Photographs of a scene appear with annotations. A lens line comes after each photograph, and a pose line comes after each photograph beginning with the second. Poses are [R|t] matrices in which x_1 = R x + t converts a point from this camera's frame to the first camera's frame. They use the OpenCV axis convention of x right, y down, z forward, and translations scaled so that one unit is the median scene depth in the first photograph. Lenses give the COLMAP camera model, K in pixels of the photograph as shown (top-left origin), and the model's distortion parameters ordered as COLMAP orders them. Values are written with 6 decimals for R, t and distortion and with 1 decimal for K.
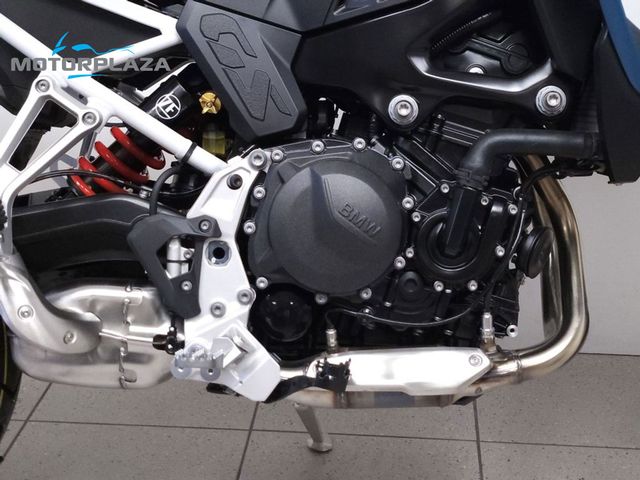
lens RADIAL K [[1107.0, 0, 320.0], [0, 1107.0, 240.0], [0, 0, 1]] dist [-0.021101, 0.066707]
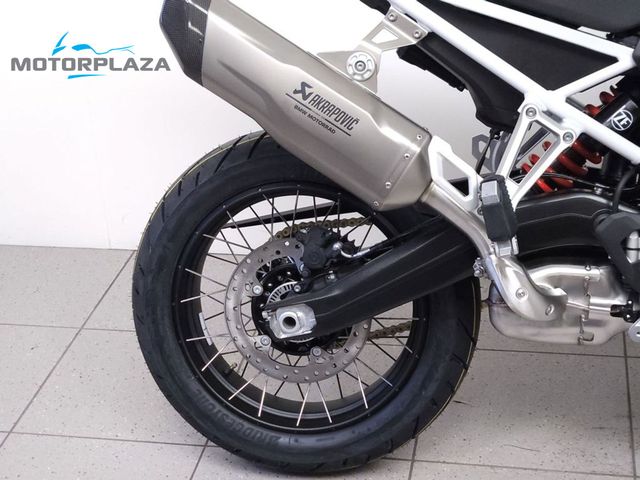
lens RADIAL K [[1107.0, 0, 320.0], [0, 1107.0, 240.0], [0, 0, 1]] dist [-0.021101, 0.066707]
pose [[0.989684, -0.008344, -0.143027, -0.297025], [0.027537, 0.990768, 0.132743, -0.162432], [0.140599, -0.135312, 0.980776, -0.260966]]
